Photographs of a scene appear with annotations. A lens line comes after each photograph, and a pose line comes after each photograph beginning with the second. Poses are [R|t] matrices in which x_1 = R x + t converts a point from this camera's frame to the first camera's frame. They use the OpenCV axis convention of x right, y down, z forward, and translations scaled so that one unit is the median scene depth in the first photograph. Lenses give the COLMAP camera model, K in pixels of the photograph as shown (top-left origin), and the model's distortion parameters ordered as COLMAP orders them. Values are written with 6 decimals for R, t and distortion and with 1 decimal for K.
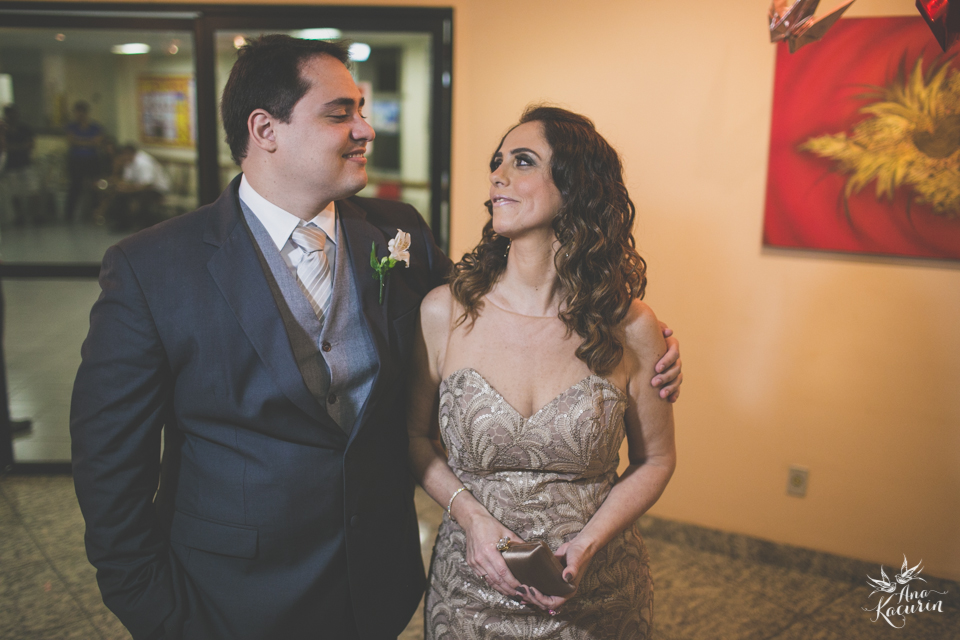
lens RADIAL K [[880.1, 0, 480.0], [0, 880.1, 320.0], [0, 0, 1]] dist [-0.000486, 0.013252]
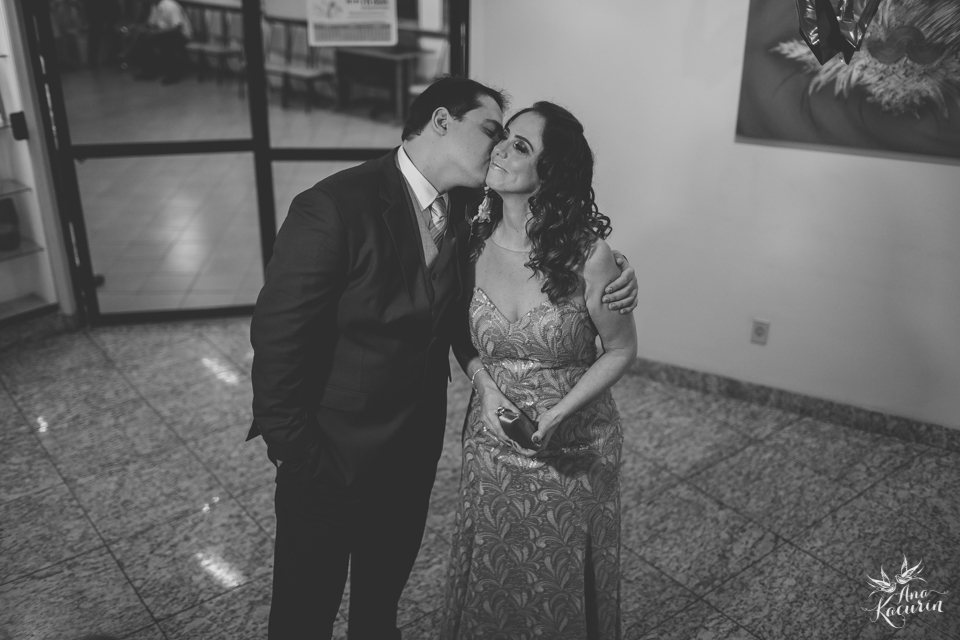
lens RADIAL K [[880.1, 0, 480.0], [0, 880.1, 320.0], [0, 0, 1]] dist [-0.000486, 0.013252]
pose [[0.999729, -0.004113, -0.022916, 0.011051], [0.008640, 0.979529, 0.201117, -0.077488], [0.021619, -0.201260, 0.979299, -0.172921]]
